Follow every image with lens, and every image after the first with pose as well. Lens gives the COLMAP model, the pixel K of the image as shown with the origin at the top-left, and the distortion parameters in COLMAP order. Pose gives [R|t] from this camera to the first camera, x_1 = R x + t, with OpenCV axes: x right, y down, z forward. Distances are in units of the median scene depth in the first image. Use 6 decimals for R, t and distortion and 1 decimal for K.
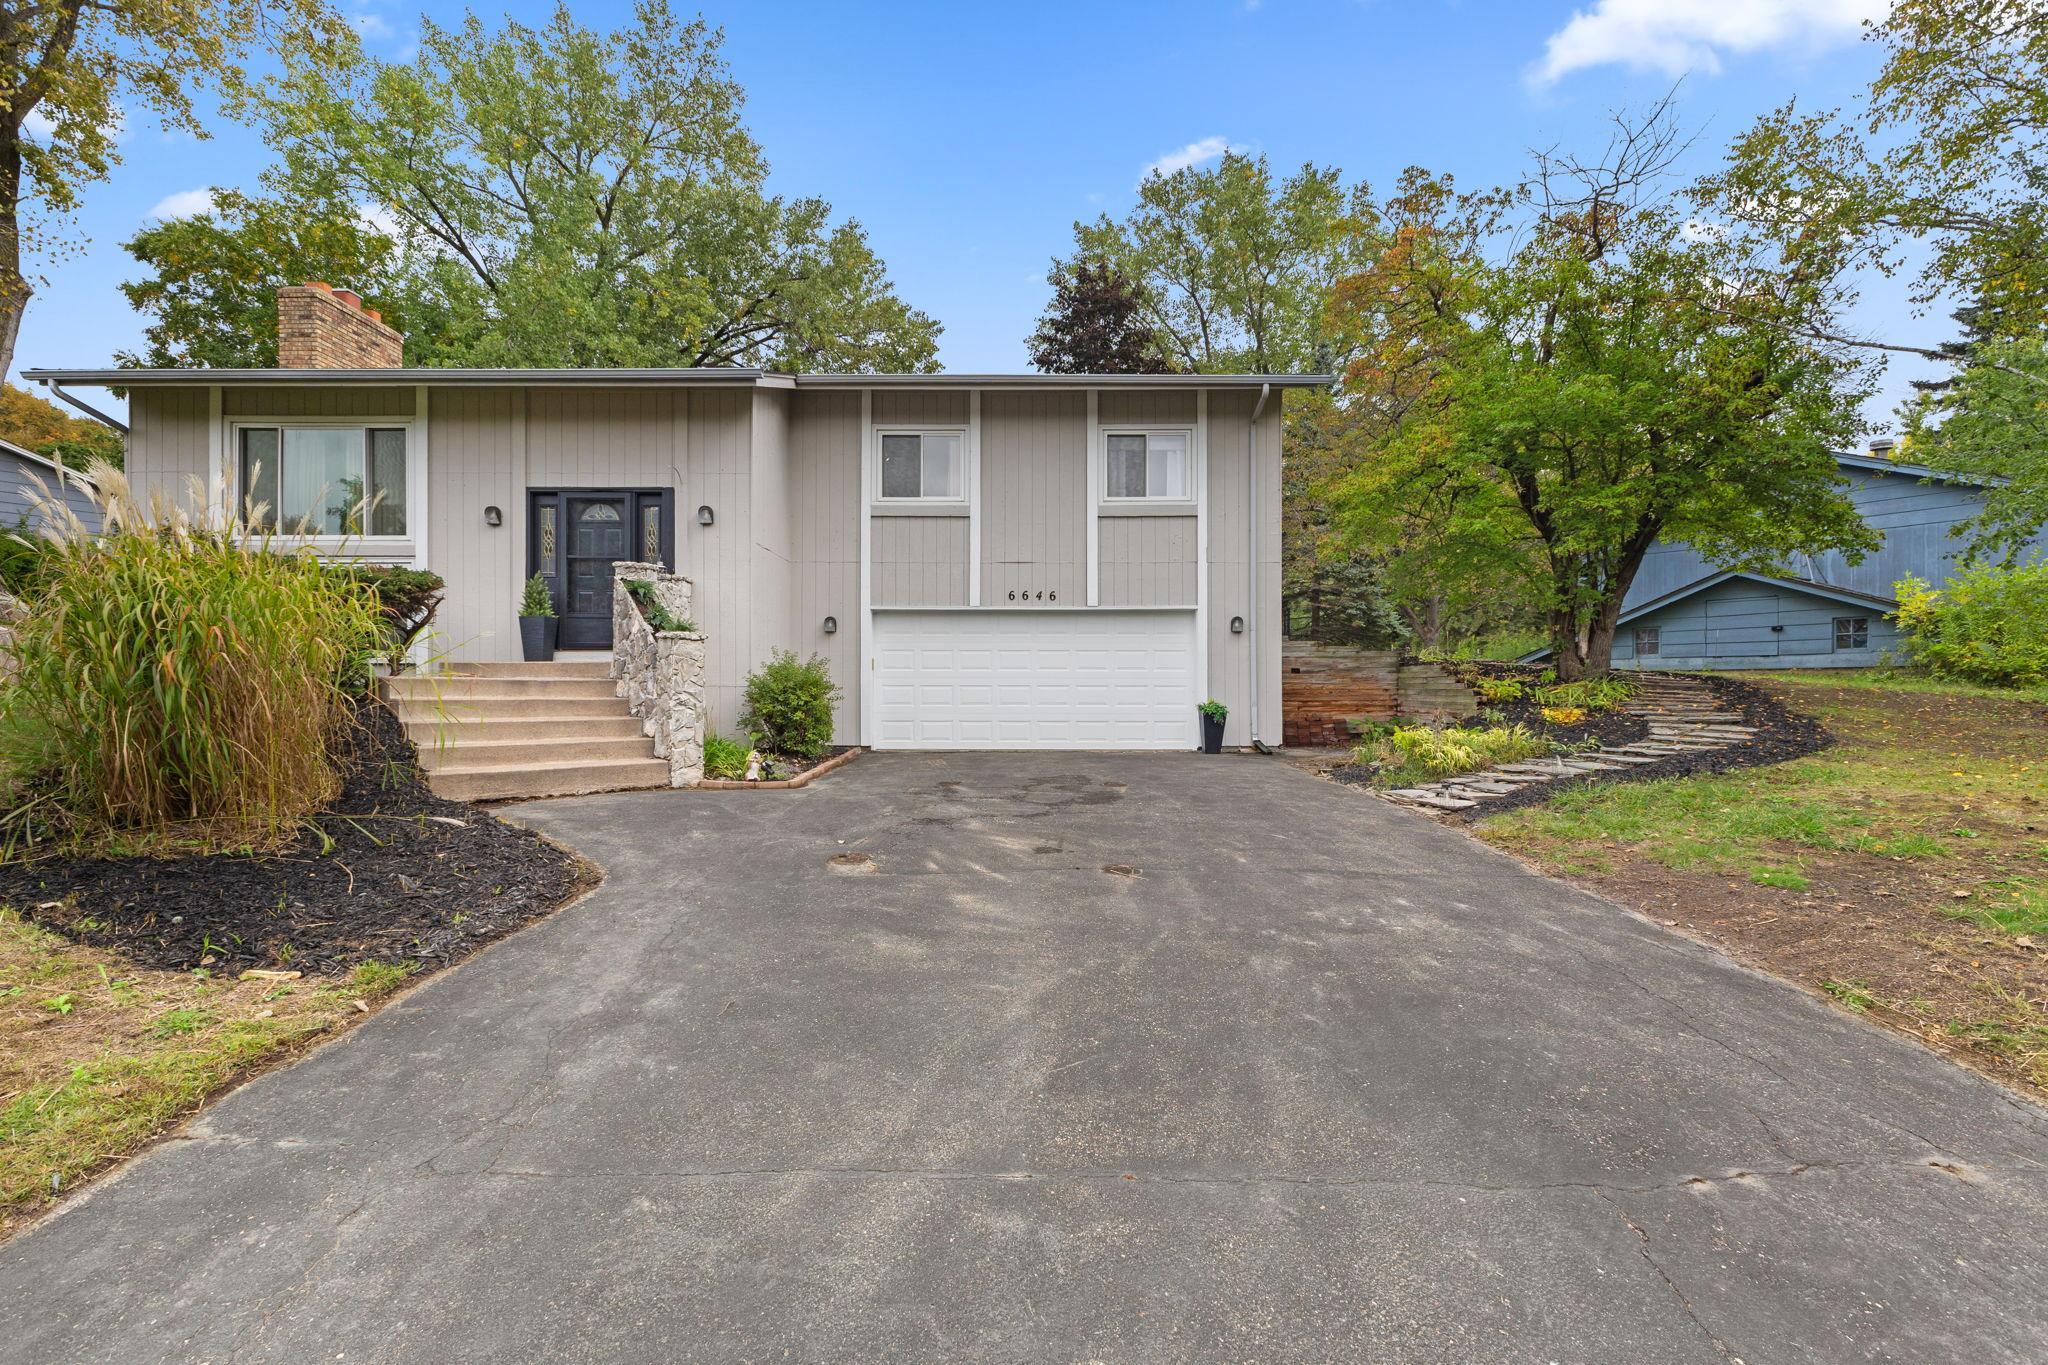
lens RADIAL K [[889.2, 0, 1023.2], [0, 889.2, 679.8], [0, 0, 1]] dist [0.016053, 0.000087]
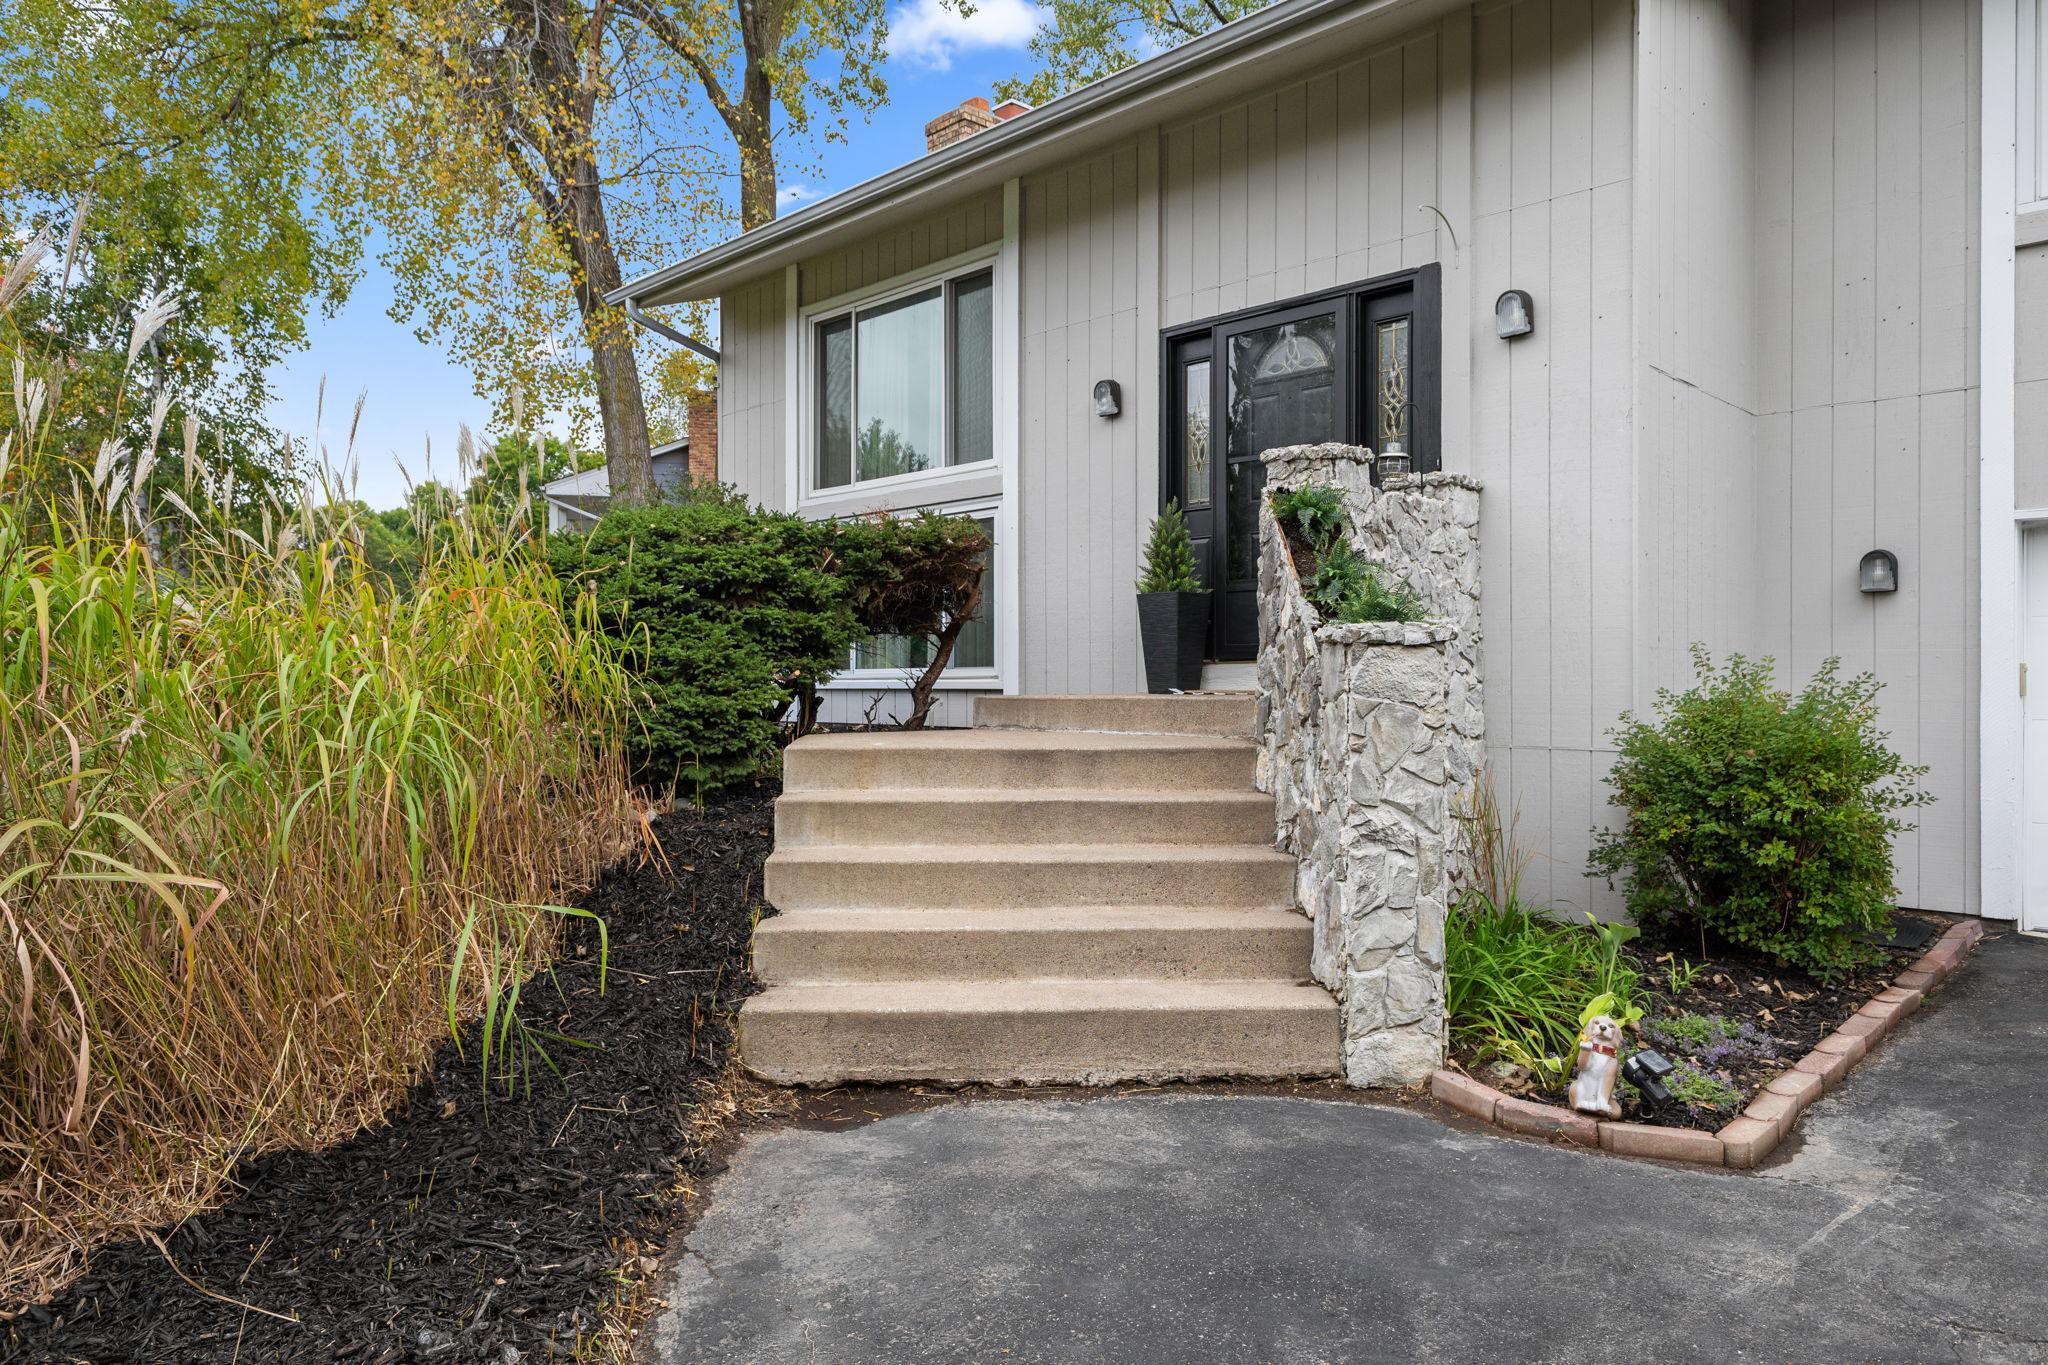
lens RADIAL K [[1317.4, 0, 1023.2], [0, 1317.4, 687.9], [0, 0, 1]] dist [-0.002823, -0.002810]
pose [[0.709213, 0.001015, -0.704993, -0.104177], [0.010039, 0.999883, 0.011539, -0.029581], [0.704923, -0.015261, 0.709120, 0.451579]]
